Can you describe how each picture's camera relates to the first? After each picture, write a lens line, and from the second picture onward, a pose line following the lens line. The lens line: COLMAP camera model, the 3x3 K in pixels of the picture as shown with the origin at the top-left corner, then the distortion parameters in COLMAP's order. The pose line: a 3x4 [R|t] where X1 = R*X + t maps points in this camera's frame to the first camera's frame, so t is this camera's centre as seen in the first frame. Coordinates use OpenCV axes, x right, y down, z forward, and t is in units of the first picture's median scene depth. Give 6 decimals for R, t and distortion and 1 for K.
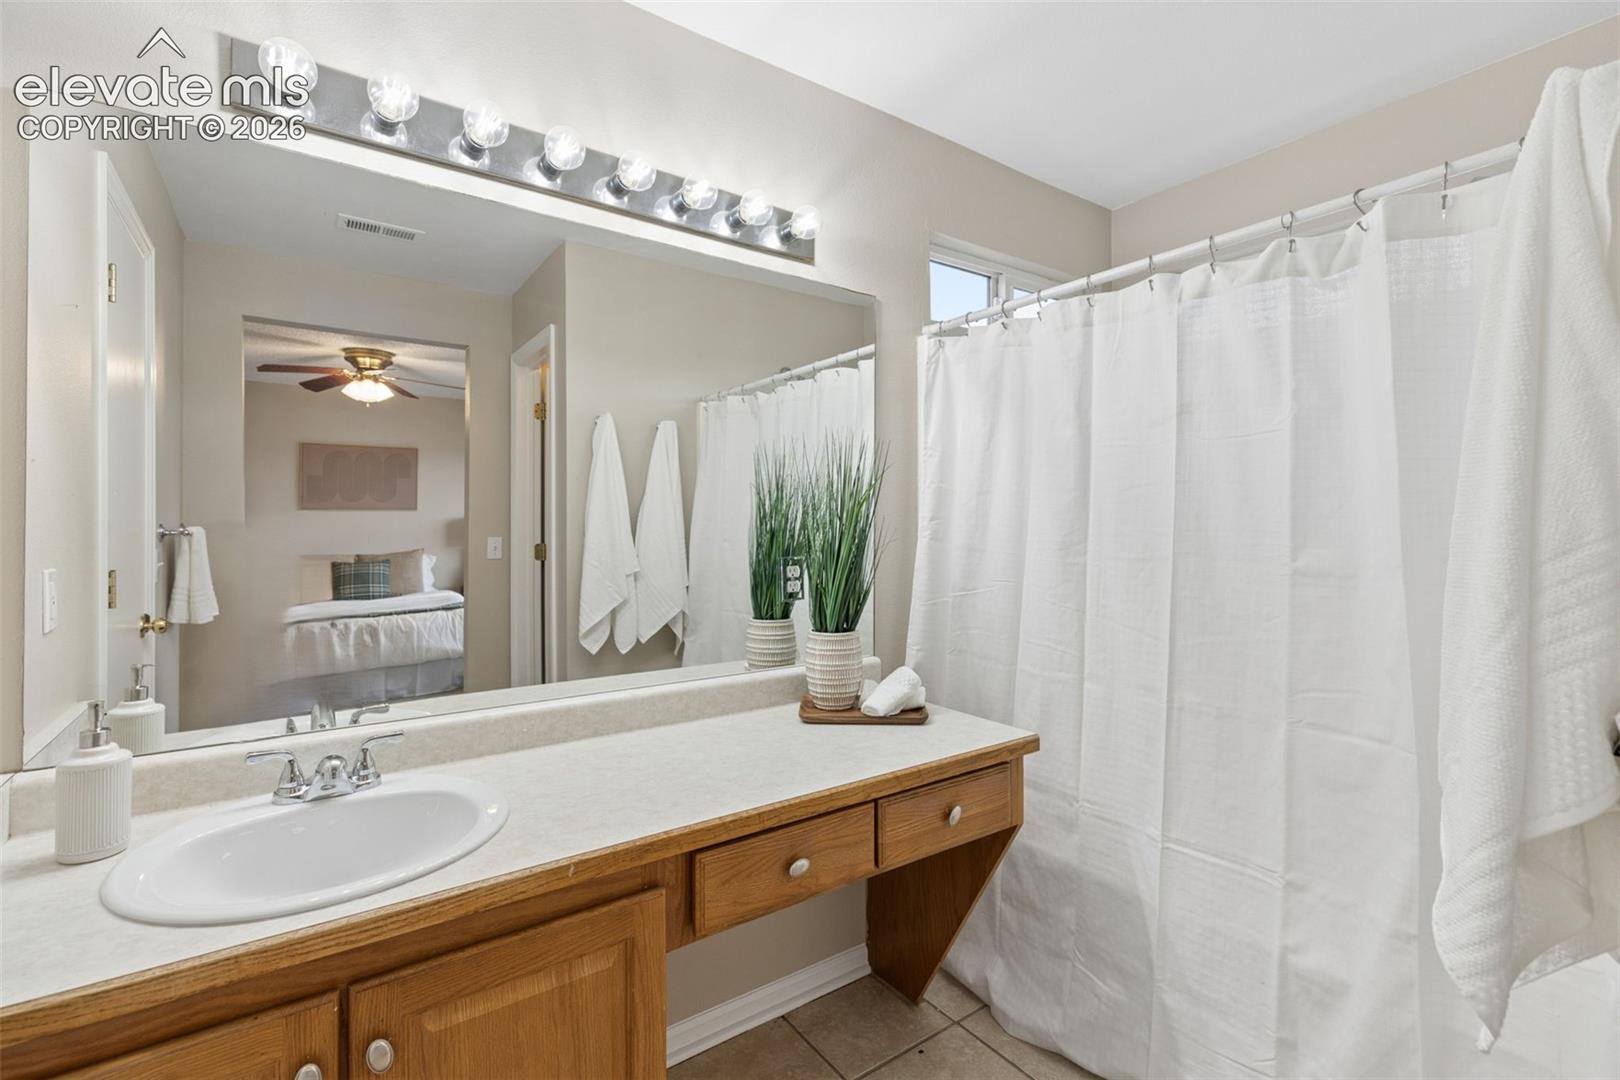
lens RADIAL K [[739.8, 0, 814.6], [0, 739.8, 524.6], [0, 0, 1]] dist [0.004600, 0.000859]
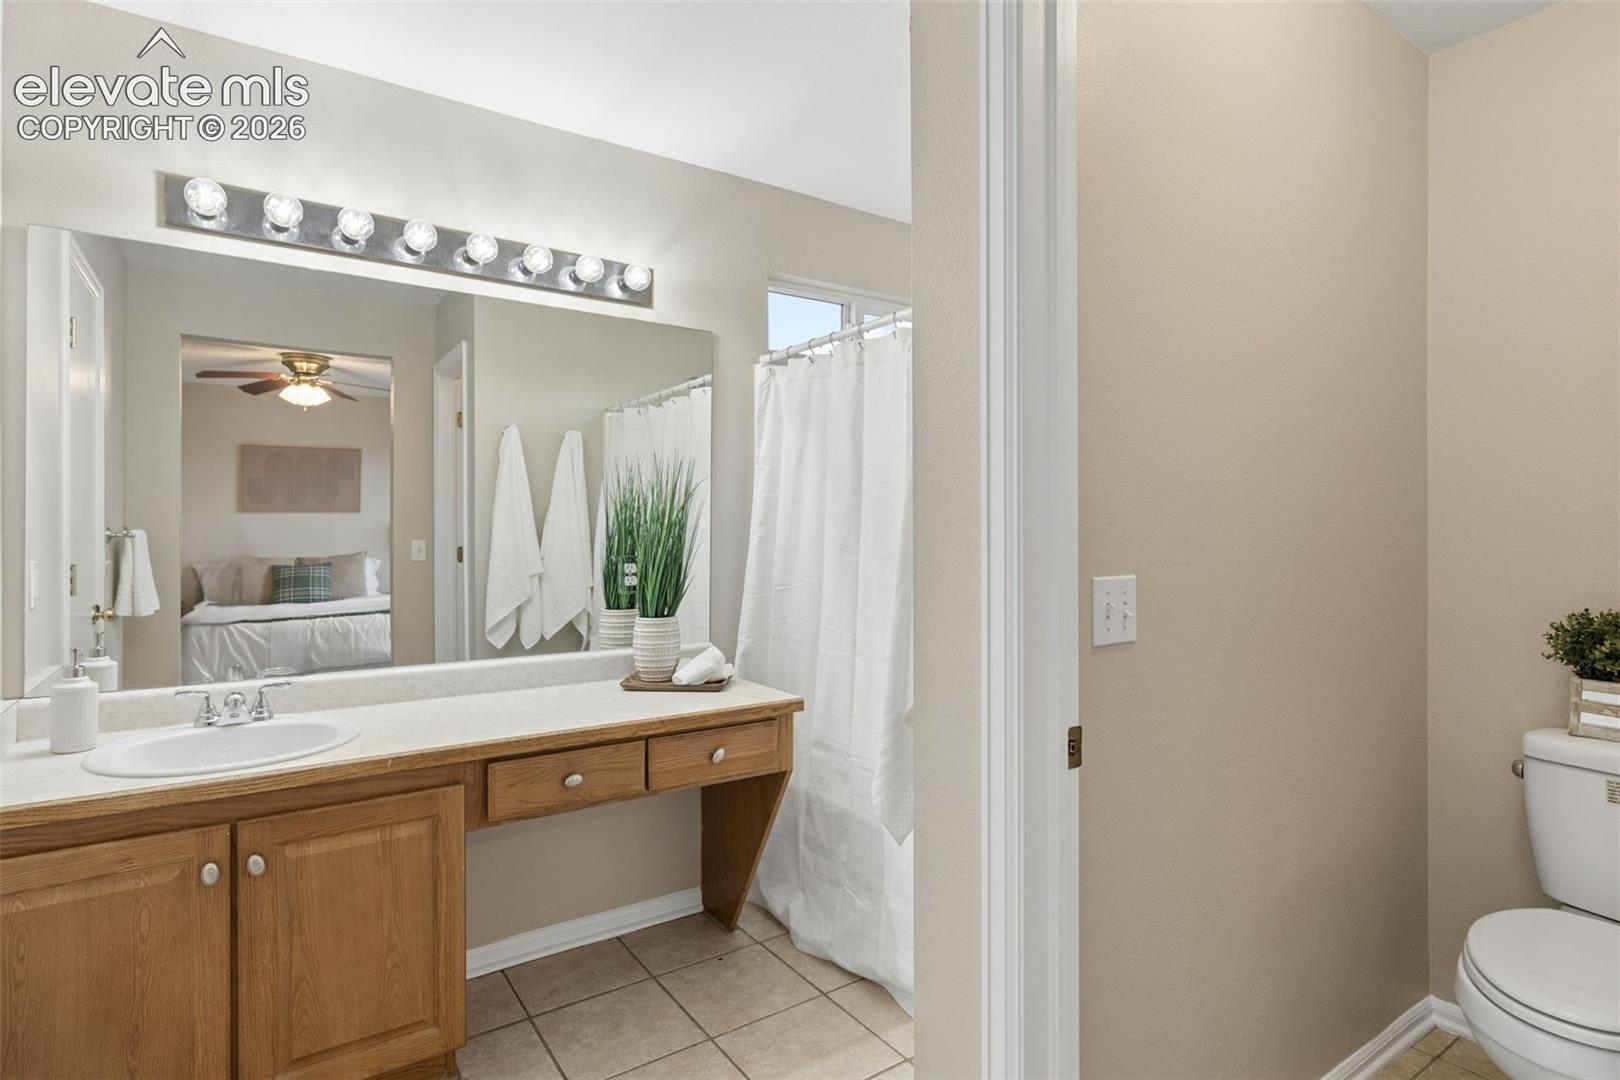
lens RADIAL K [[845.7, 0, 806.4], [0, 845.7, 529.0], [0, 0, 1]] dist [-0.001152, 0.008717]
pose [[0.999662, 0.001310, -0.025963, 0.291587], [-0.001251, 0.999997, 0.002286, -0.003324], [0.025966, -0.002253, 0.999660, -0.356026]]
